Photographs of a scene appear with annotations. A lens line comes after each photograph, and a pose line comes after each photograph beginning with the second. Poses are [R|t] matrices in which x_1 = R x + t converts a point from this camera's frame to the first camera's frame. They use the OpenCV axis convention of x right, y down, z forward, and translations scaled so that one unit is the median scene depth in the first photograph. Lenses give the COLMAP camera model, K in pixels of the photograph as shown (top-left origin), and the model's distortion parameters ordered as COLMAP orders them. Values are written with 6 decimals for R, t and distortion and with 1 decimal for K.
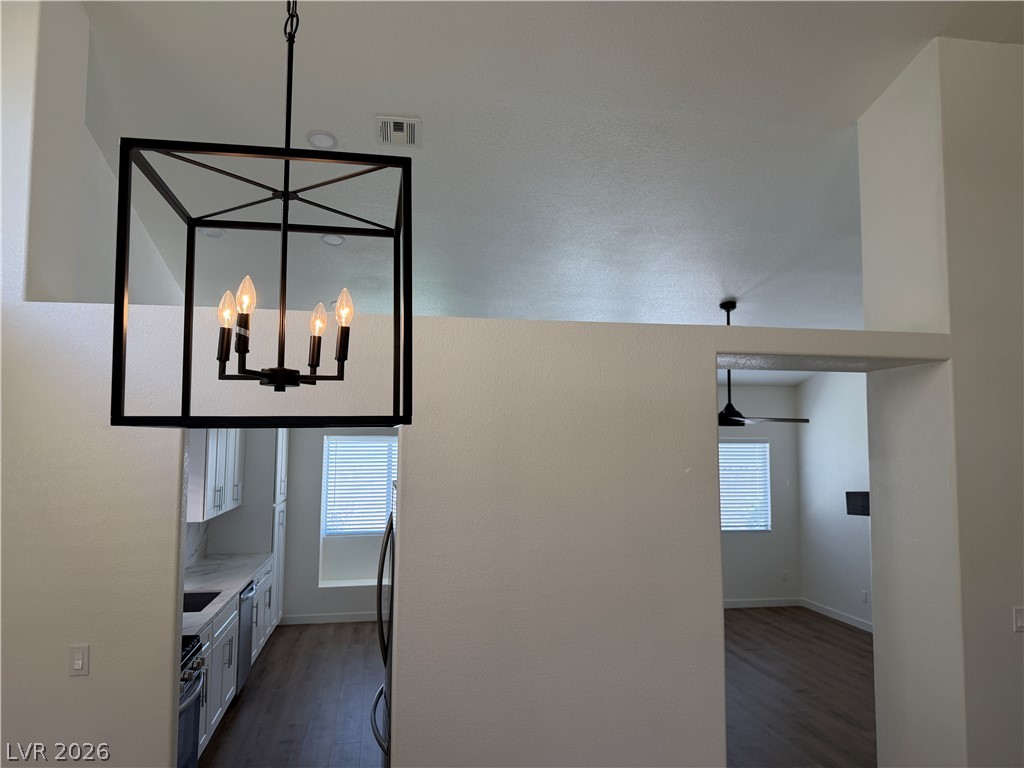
lens RADIAL K [[713.9, 0, 512.3], [0, 713.9, 385.1], [0, 0, 1]] dist [-0.003387, -0.000624]
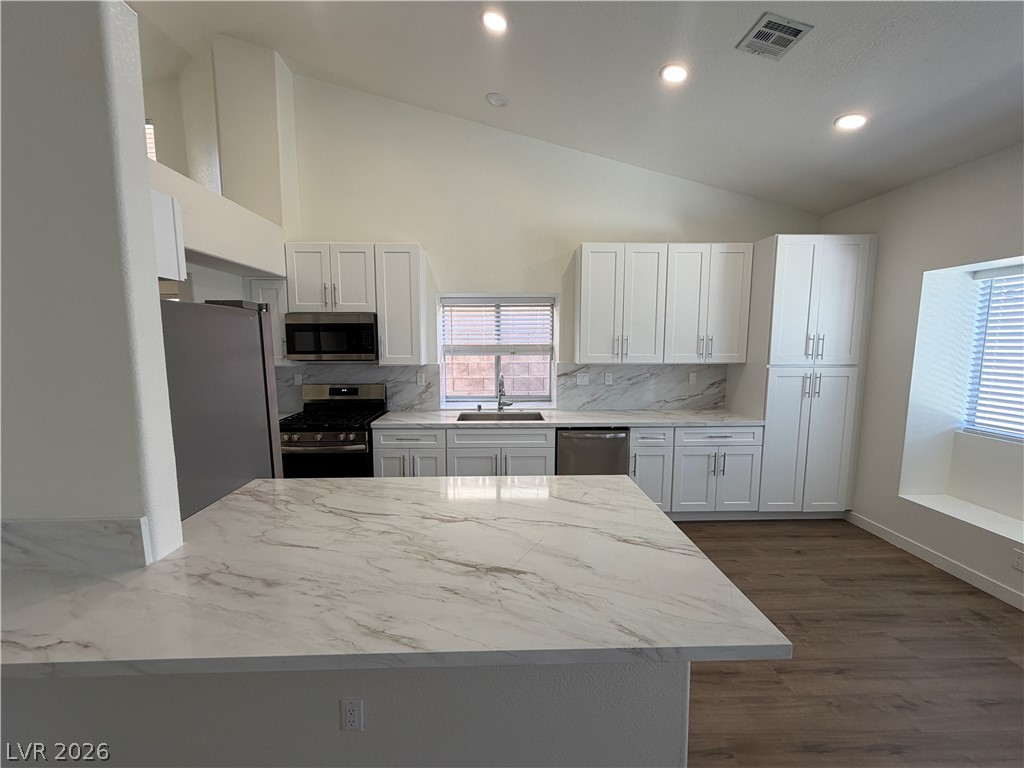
lens RADIAL K [[411.4, 0, 511.5], [0, 411.4, 383.9], [0, 0, 1]] dist [-0.002746, -0.000353]
pose [[-0.157226, 0.098142, -0.982674, 0.186974], [0.078870, 0.993119, 0.086566, 0.123841], [0.984408, -0.063893, -0.163884, 0.781803]]
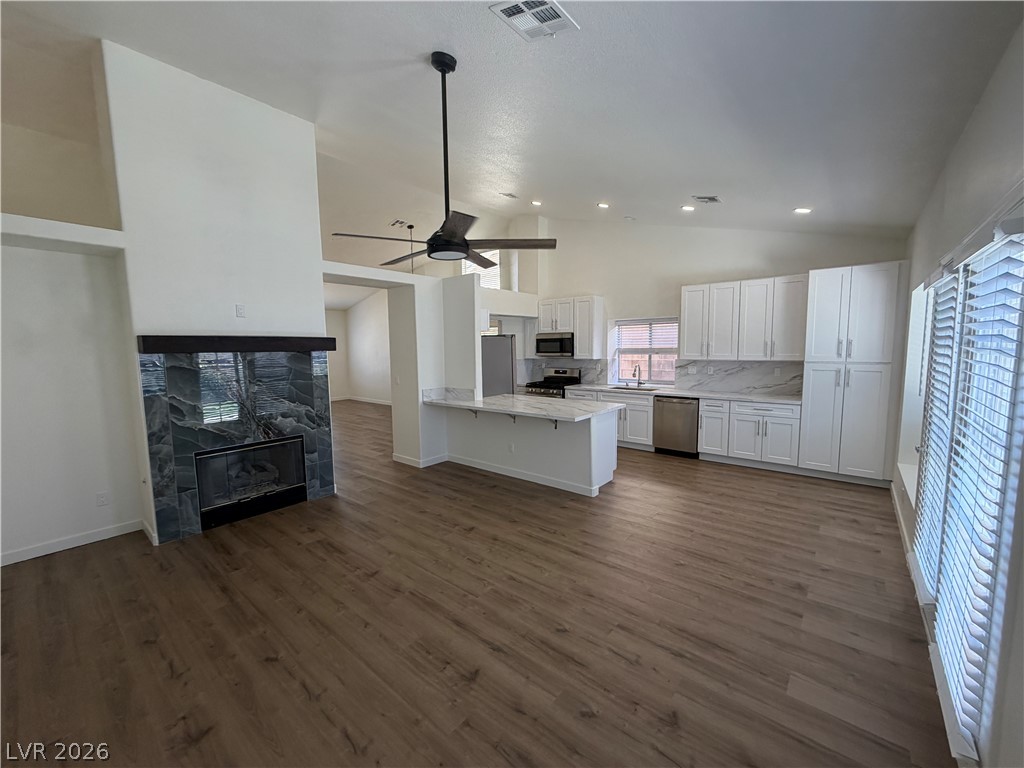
lens RADIAL K [[411.4, 0, 511.8], [0, 411.4, 384.4], [0, 0, 1]] dist [-0.002746, -0.000353]
pose [[-0.767412, 0.065032, -0.637848, 0.469721], [0.060040, 0.997760, 0.029491, 0.155518], [0.638337, -0.015665, -0.769597, 1.211308]]
